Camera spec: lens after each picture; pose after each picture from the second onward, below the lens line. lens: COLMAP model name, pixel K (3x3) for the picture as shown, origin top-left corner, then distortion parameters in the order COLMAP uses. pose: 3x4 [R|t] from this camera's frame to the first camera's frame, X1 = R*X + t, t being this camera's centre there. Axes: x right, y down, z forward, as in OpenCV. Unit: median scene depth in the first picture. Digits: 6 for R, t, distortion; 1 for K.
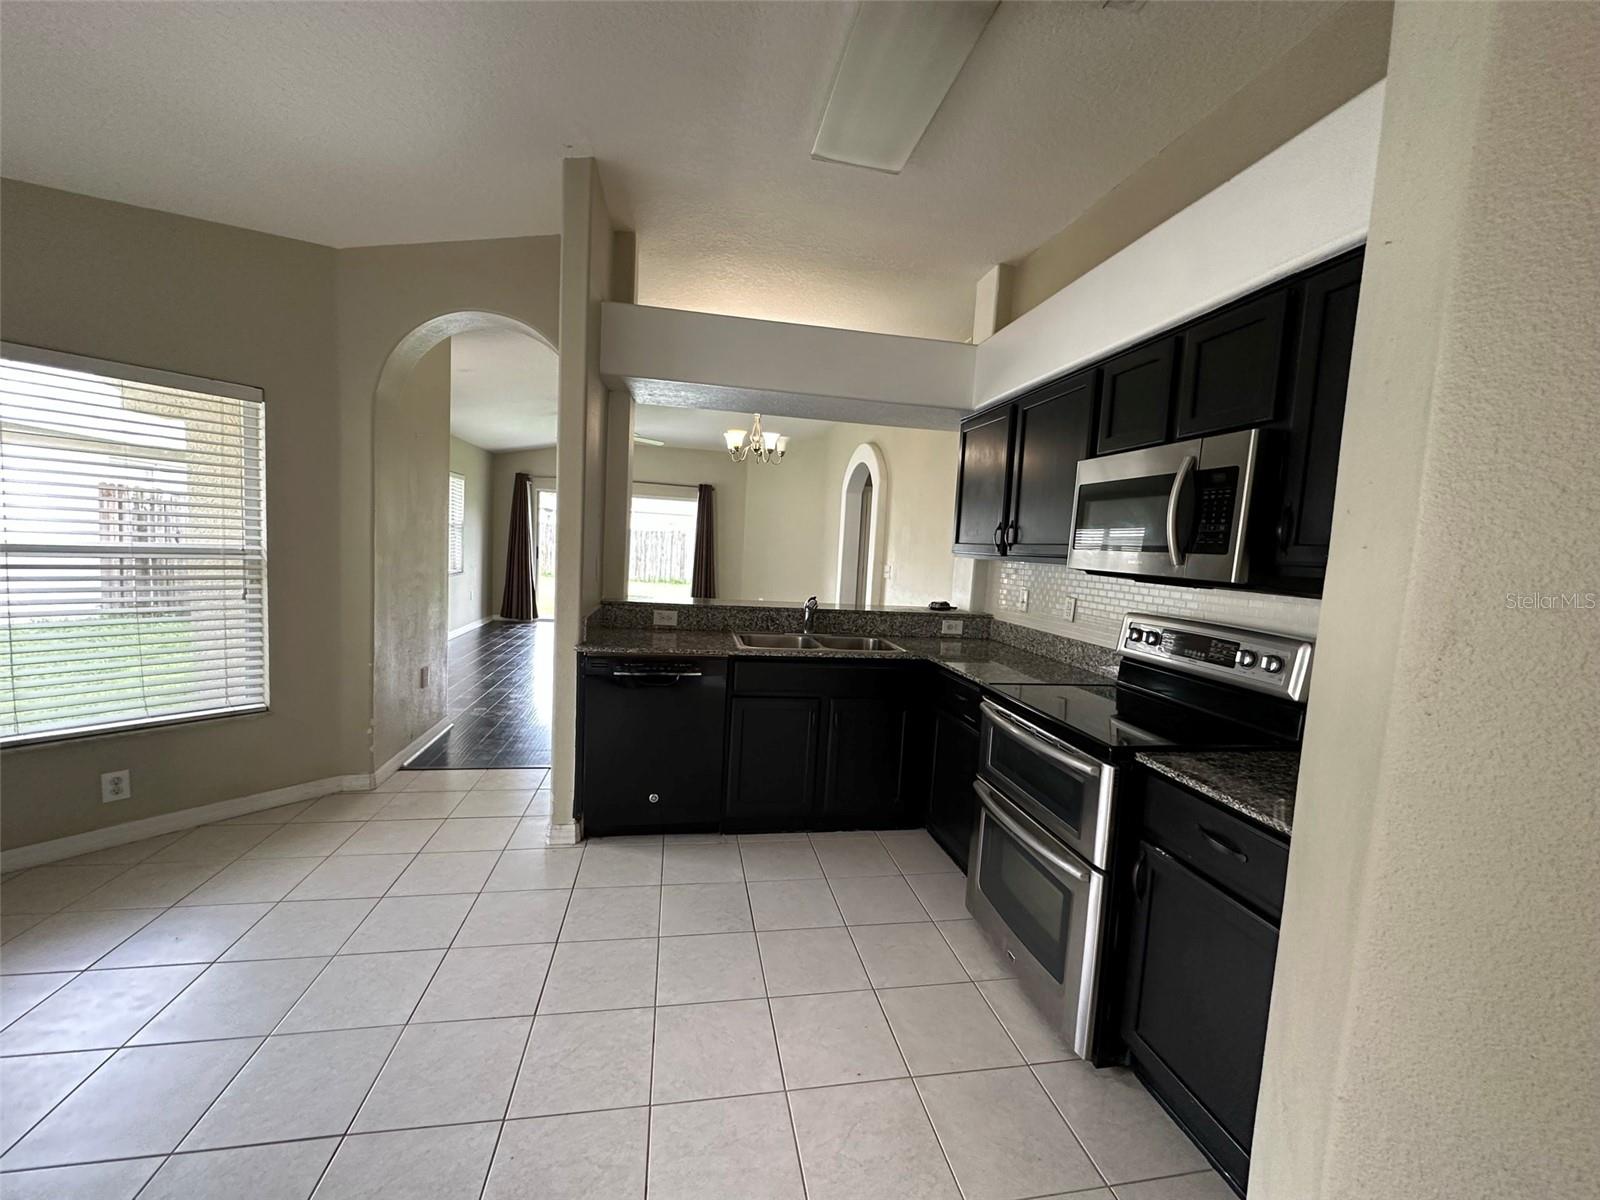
lens RADIAL K [[636.9, 0, 797.4], [0, 636.9, 596.7], [0, 0, 1]] dist [-0.001018, -0.000095]
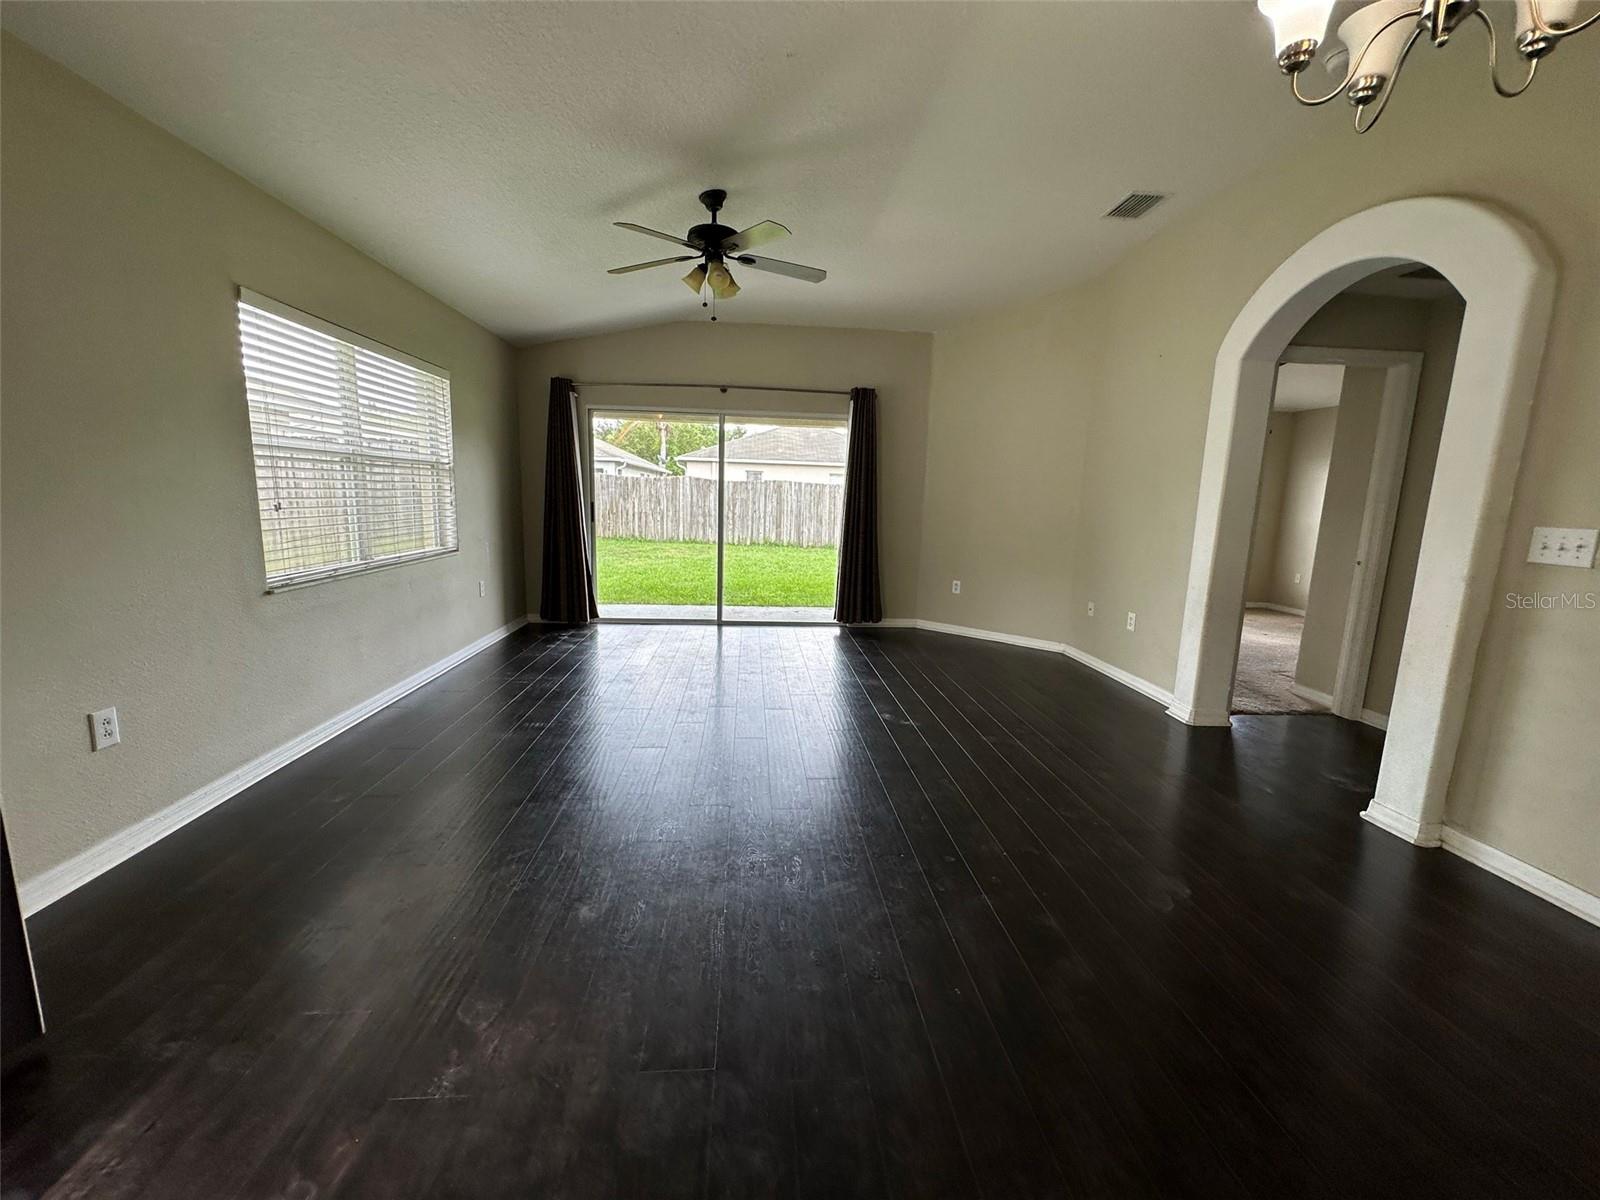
lens RADIAL K [[636.9, 0, 797.4], [0, 636.9, 596.7], [0, 0, 1]] dist [-0.001018, -0.000095]
pose [[0.996325, -0.013999, -0.084498, -0.161416], [0.020344, 0.996998, 0.074701, -0.029752], [0.083199, -0.076146, 0.993620, 0.401991]]
